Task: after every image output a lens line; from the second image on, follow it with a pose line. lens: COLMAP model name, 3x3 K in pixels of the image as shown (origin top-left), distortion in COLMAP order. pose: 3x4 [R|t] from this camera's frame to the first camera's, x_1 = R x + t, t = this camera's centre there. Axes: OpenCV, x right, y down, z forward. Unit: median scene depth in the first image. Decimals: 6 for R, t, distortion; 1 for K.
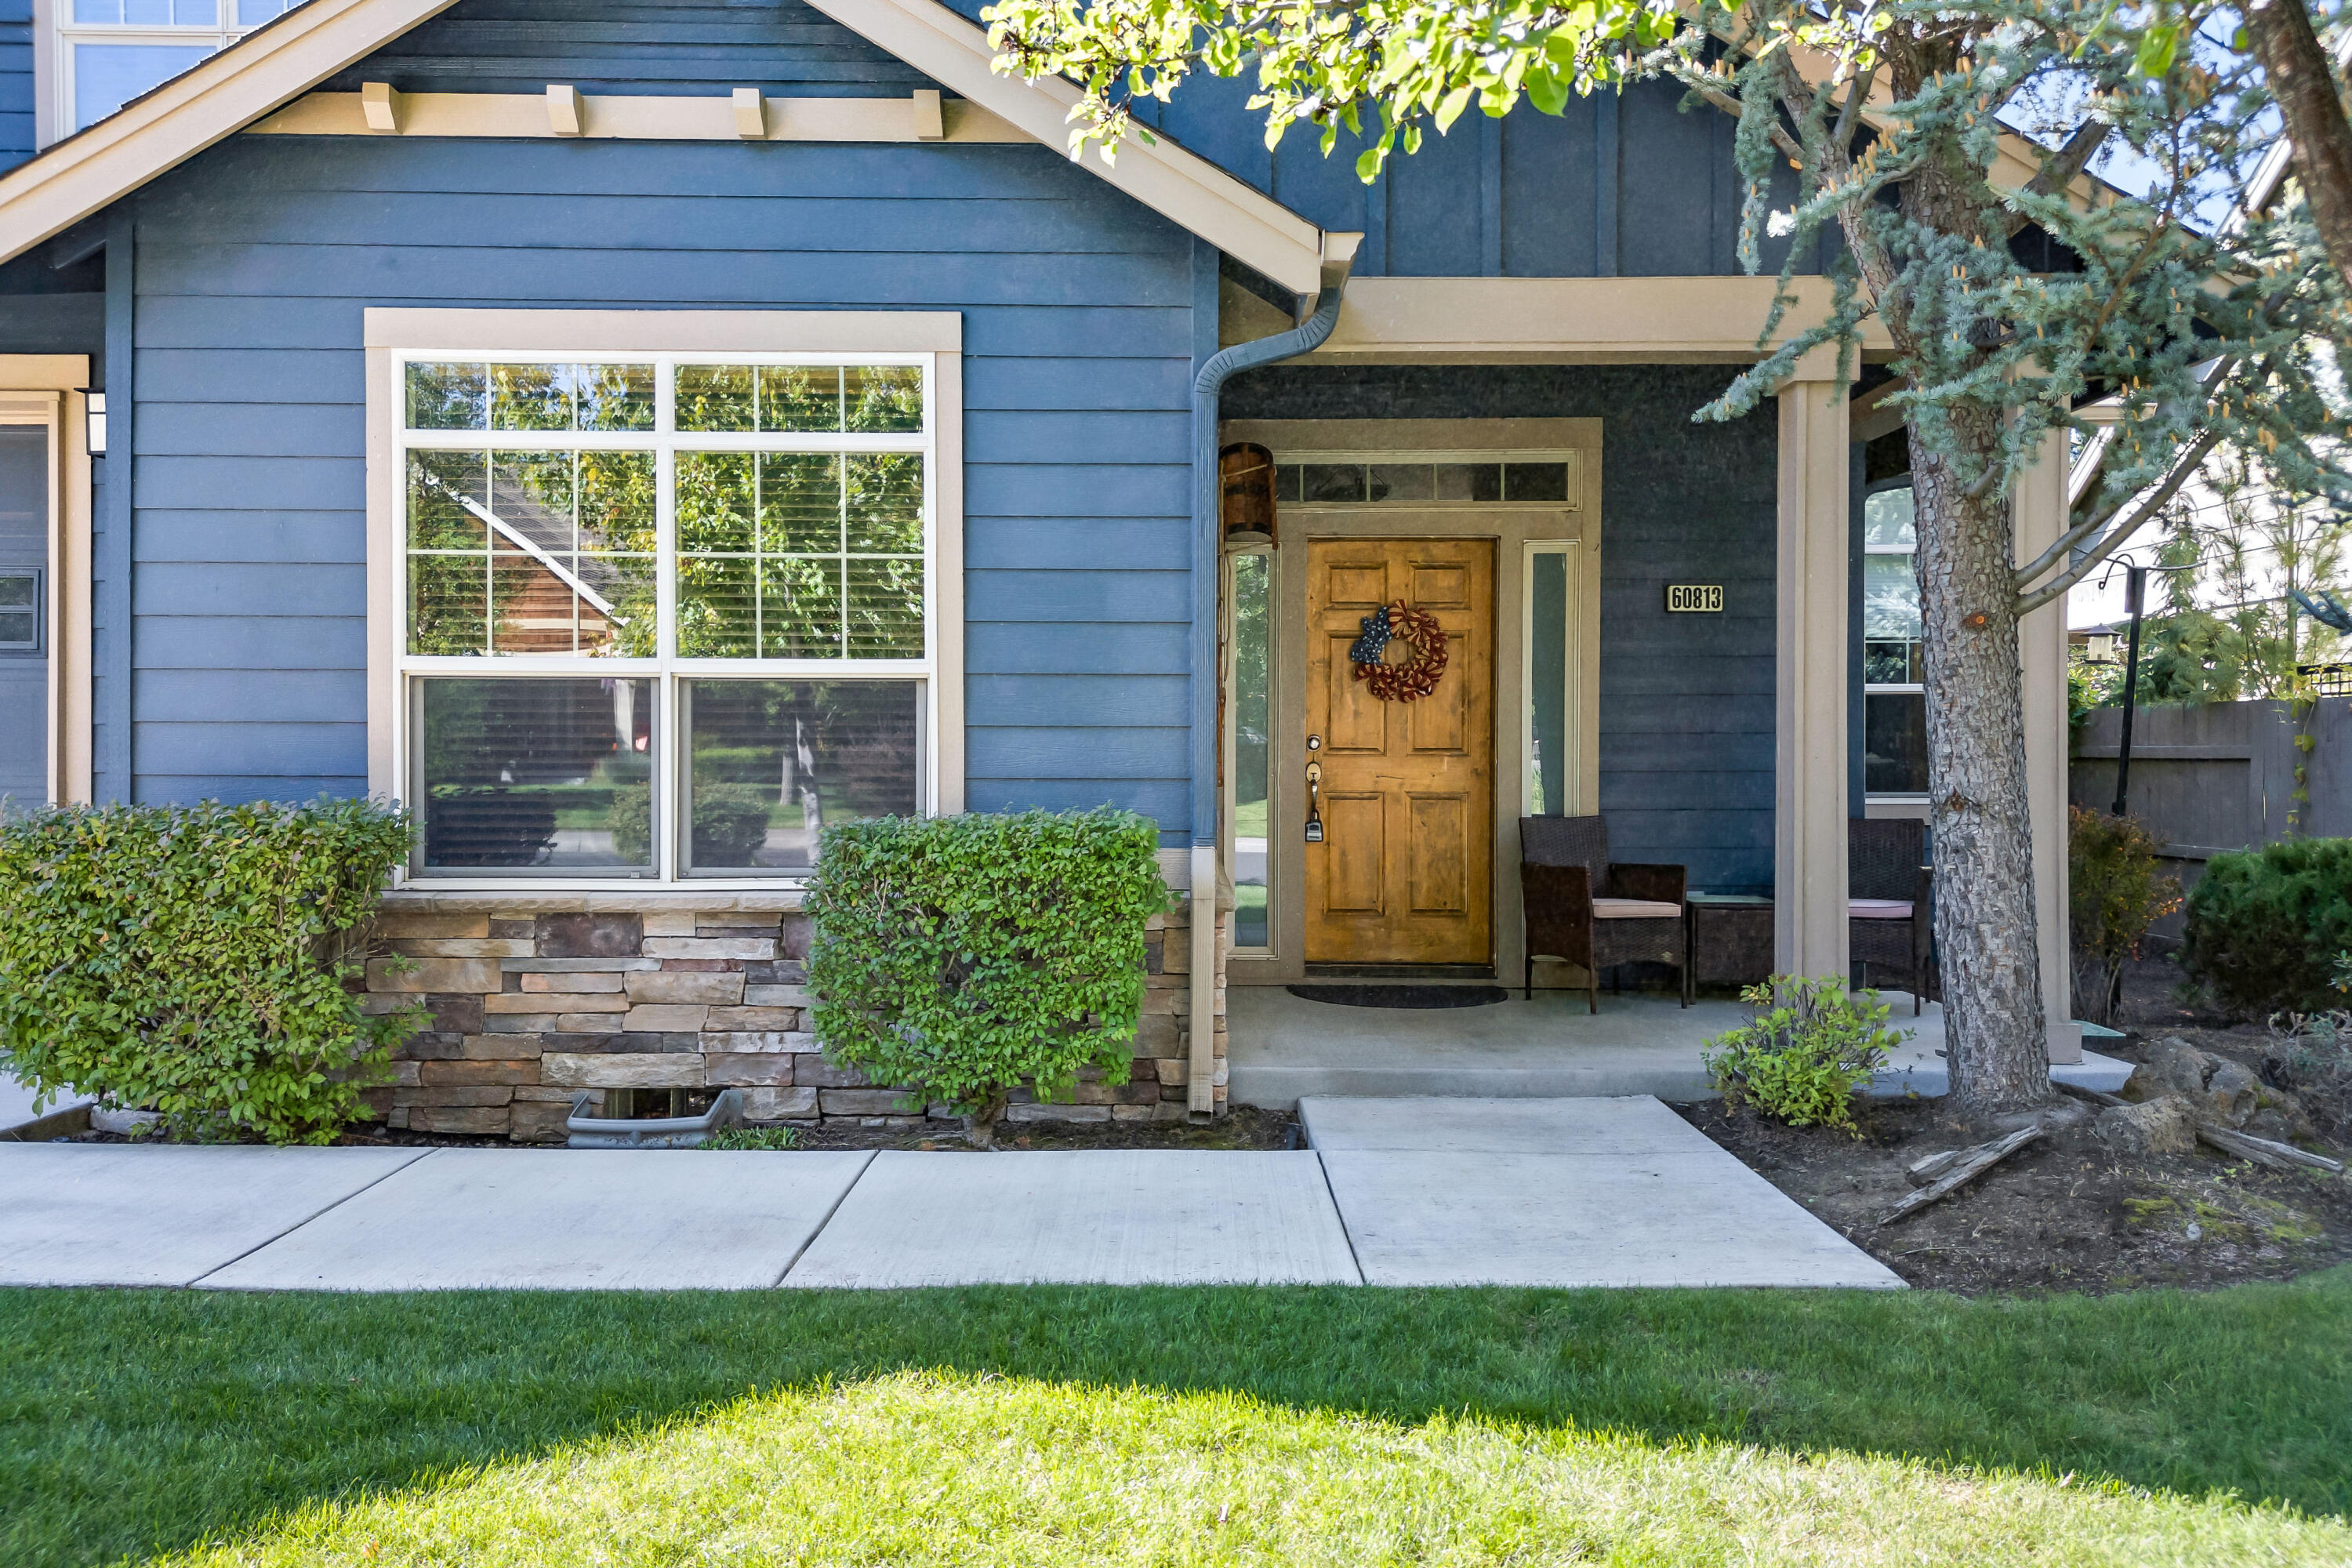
lens RADIAL K [[1614.4, 0, 1172.3], [0, 1614.4, 748.2], [0, 0, 1]] dist [0.075195, -0.071924]
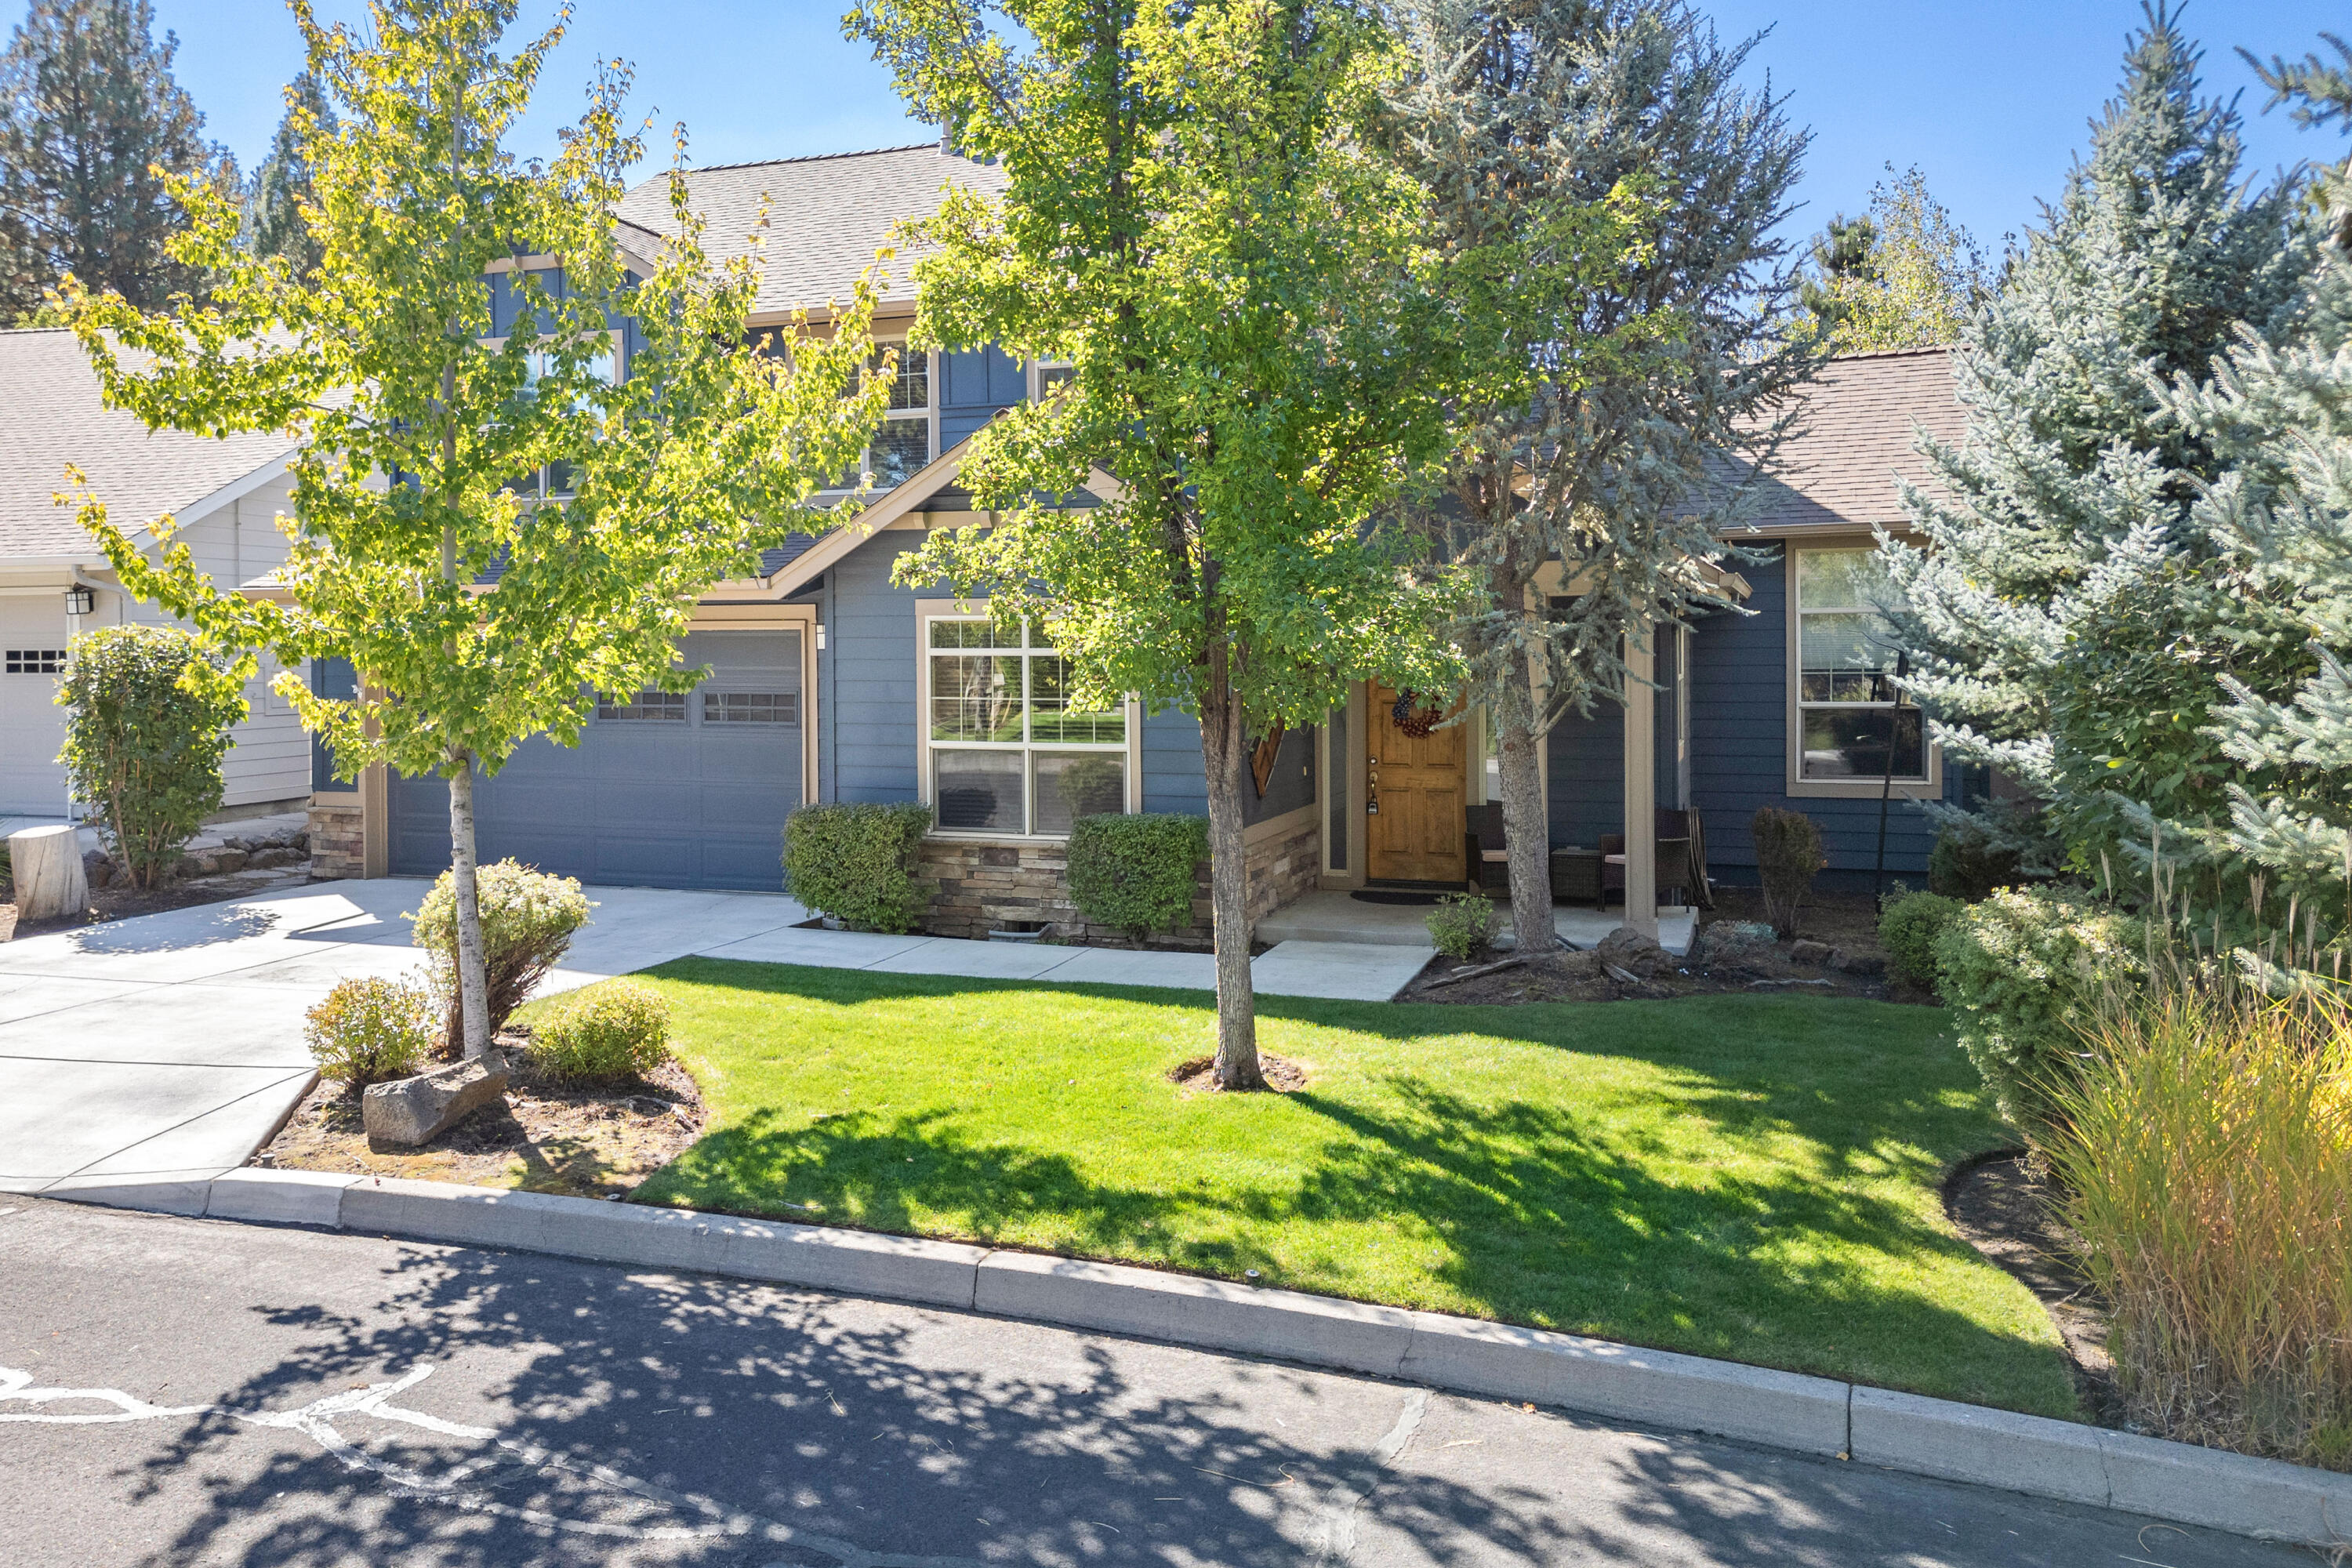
lens RADIAL K [[1688.9, 0, 1184.3], [0, 1688.9, 608.9], [0, 0, 1]] dist [0.027963, -0.023988]
pose [[0.946221, -0.012785, -0.323269, 0.696151], [0.007552, 0.999819, -0.017436, -0.200535], [0.323434, 0.014057, 0.946146, -1.248548]]
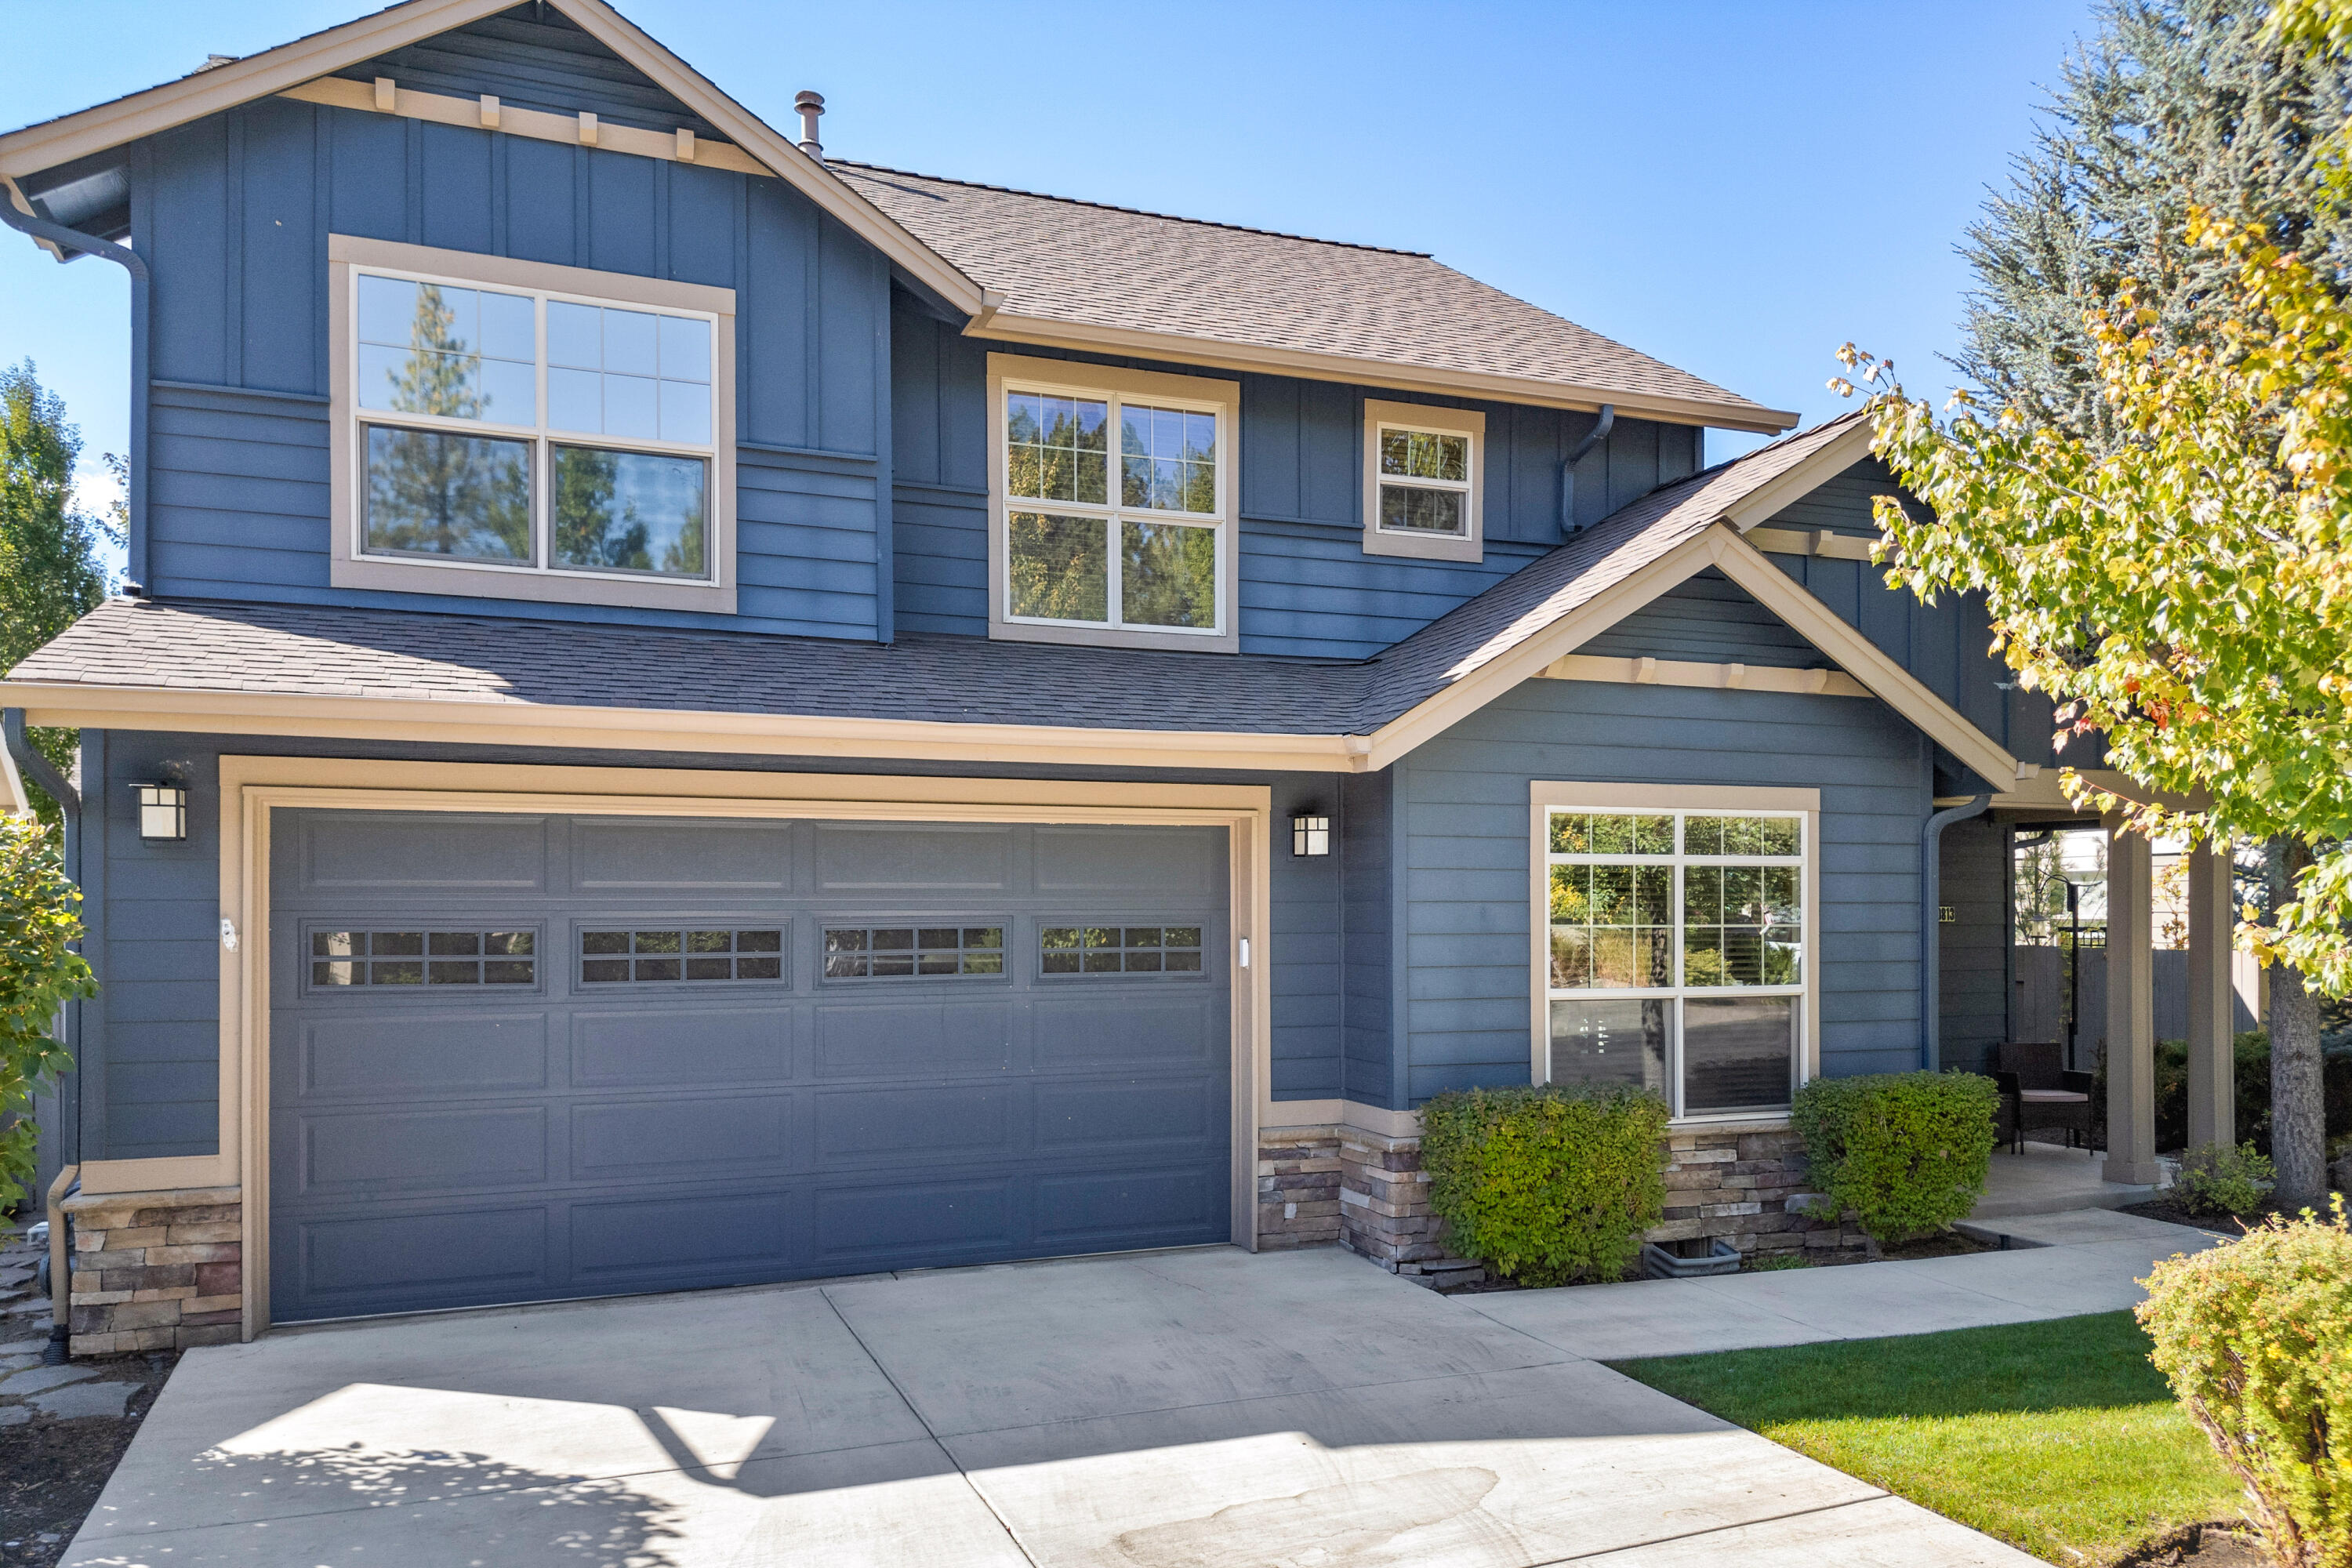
lens RADIAL K [[1645.2, 0, 1132.7], [0, 1645.2, 884.9], [0, 0, 1]] dist [0.065605, -0.072177]
pose [[0.937058, 0.001262, 0.349172, -1.413177], [0.002486, 0.999944, -0.010286, -0.141958], [-0.349166, 0.010506, 0.937002, -0.417043]]
